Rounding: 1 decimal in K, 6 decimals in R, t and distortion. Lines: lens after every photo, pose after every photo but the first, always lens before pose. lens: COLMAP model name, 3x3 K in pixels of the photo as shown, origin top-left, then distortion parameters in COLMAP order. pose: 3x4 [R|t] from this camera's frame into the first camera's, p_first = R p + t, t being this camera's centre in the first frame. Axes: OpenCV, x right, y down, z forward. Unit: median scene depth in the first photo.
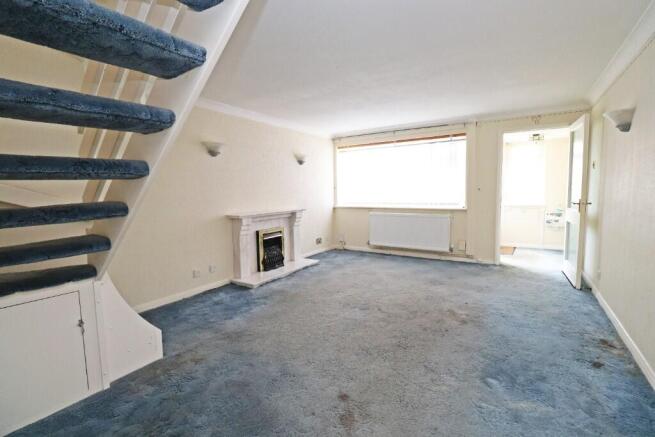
lens RADIAL K [[302.3, 0, 330.7], [0, 302.3, 214.4], [0, 0, 1]] dist [-0.004581, -0.001095]
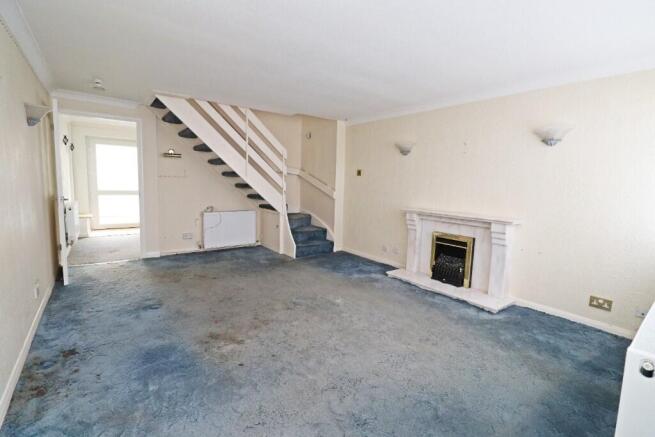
lens RADIAL K [[302.3, 0, 331.6], [0, 302.3, 219.4], [0, 0, 1]] dist [-0.004581, -0.001095]
pose [[-0.335431, 0.111914, -0.935394, 0.687658], [-0.112999, 0.980970, 0.157888, -0.087694], [0.935263, 0.158659, -0.316401, 0.973239]]
